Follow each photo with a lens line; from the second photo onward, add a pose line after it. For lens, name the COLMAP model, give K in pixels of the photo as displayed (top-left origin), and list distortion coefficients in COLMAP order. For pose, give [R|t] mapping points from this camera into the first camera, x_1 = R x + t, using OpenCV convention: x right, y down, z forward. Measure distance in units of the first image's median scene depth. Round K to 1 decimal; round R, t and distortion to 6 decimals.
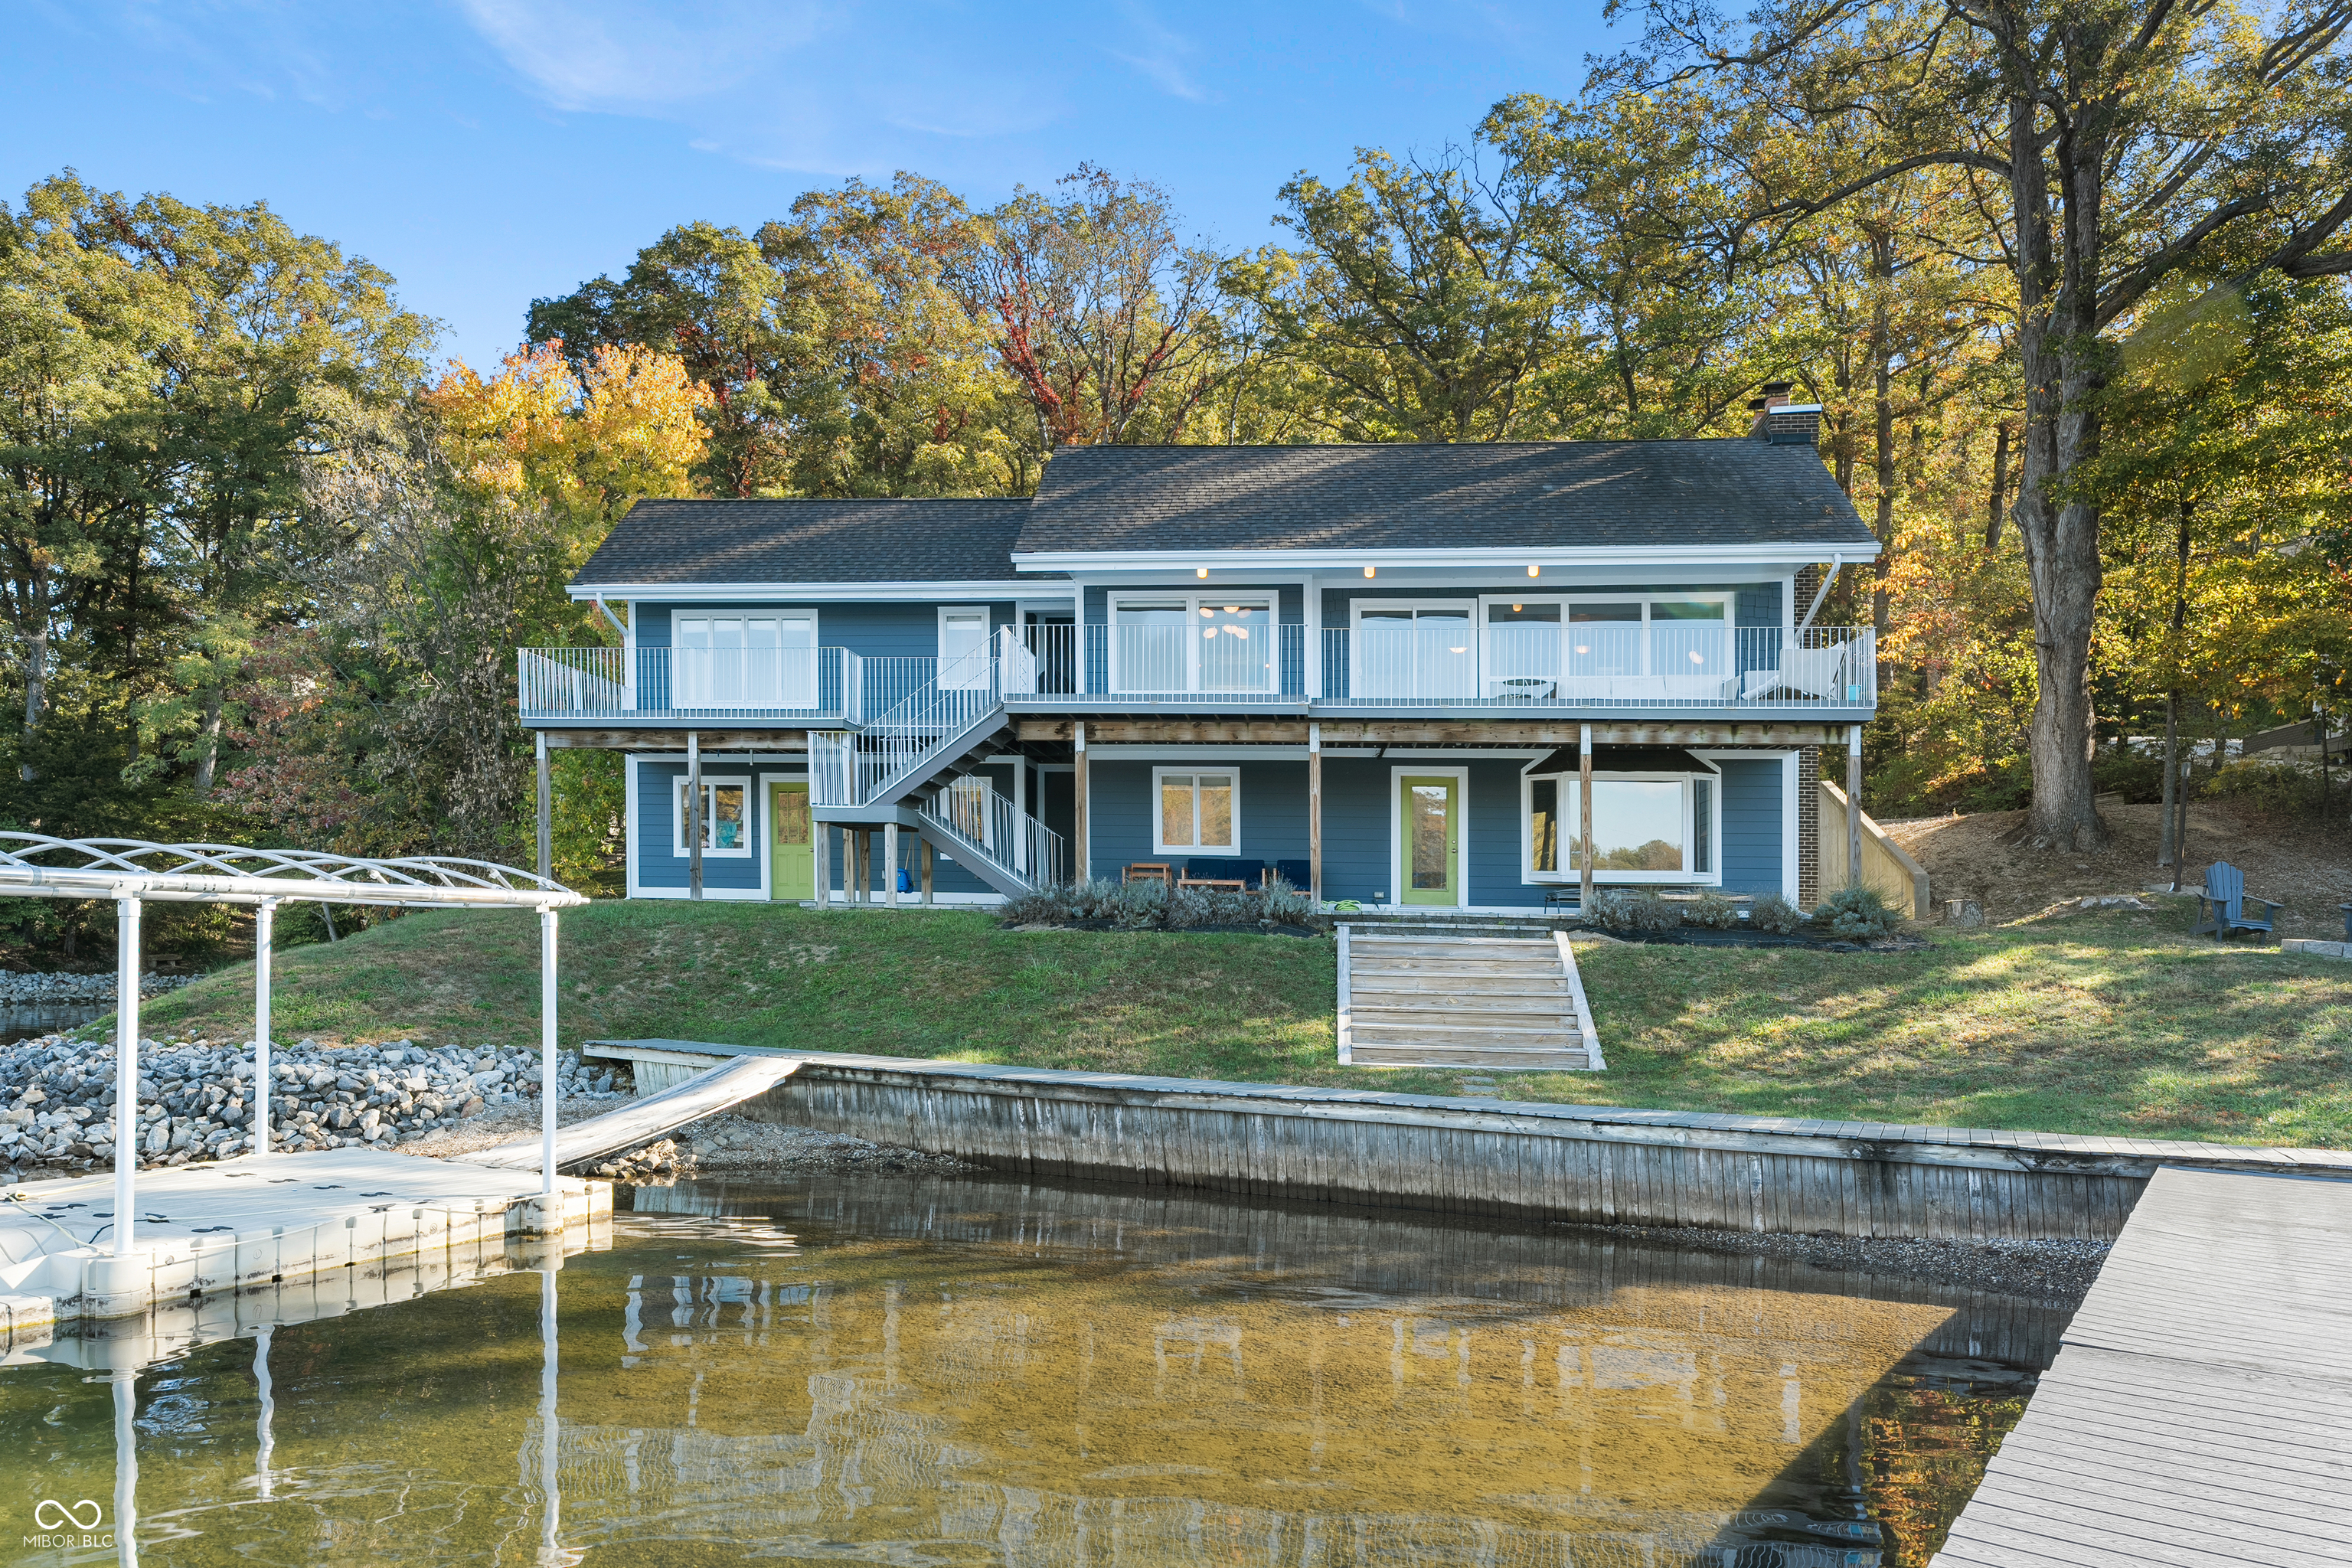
lens RADIAL K [[1607.7, 0, 1186.0], [0, 1607.7, 976.3], [0, 0, 1]] dist [0.005792, 0.003853]
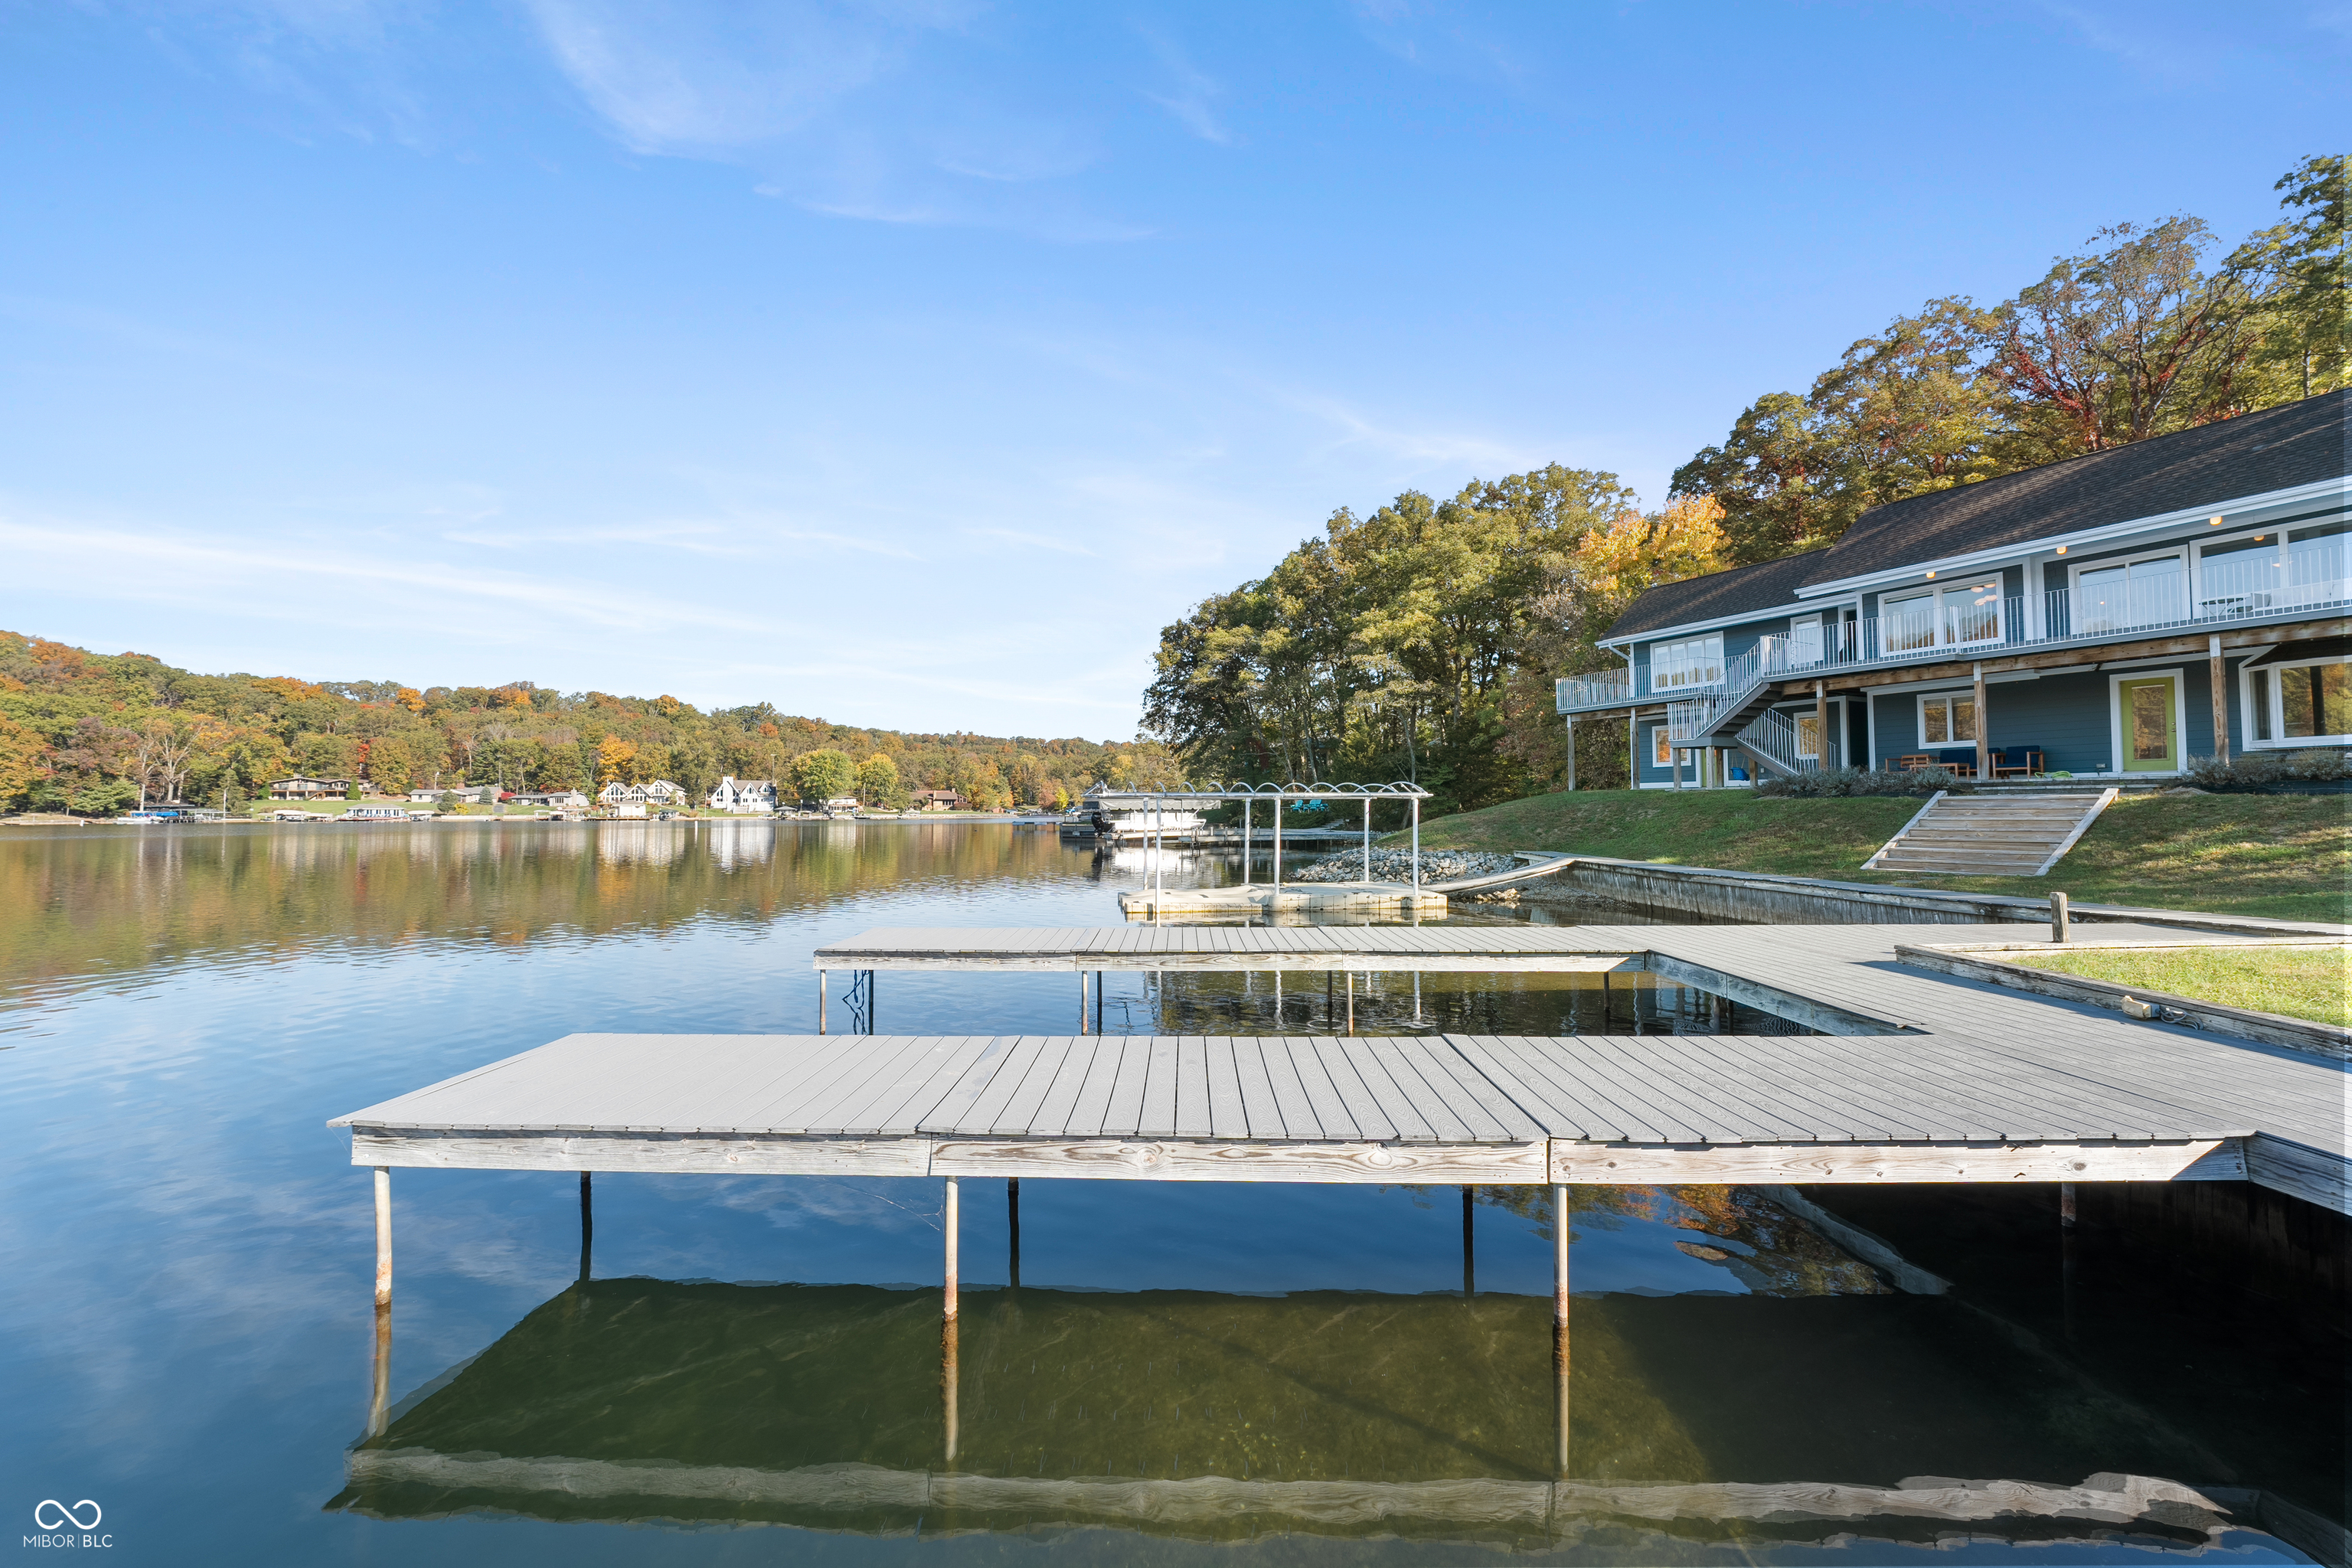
lens RADIAL K [[943.6, 0, 1180.2], [0, 943.6, 784.5], [0, 0, 1]] dist [-0.018994, 0.003485]
pose [[0.552368, -0.045149, -0.832377, 0.357432], [-0.001578, 0.998474, -0.055206, 0.012825], [0.833599, 0.031807, 0.551454, -0.136800]]
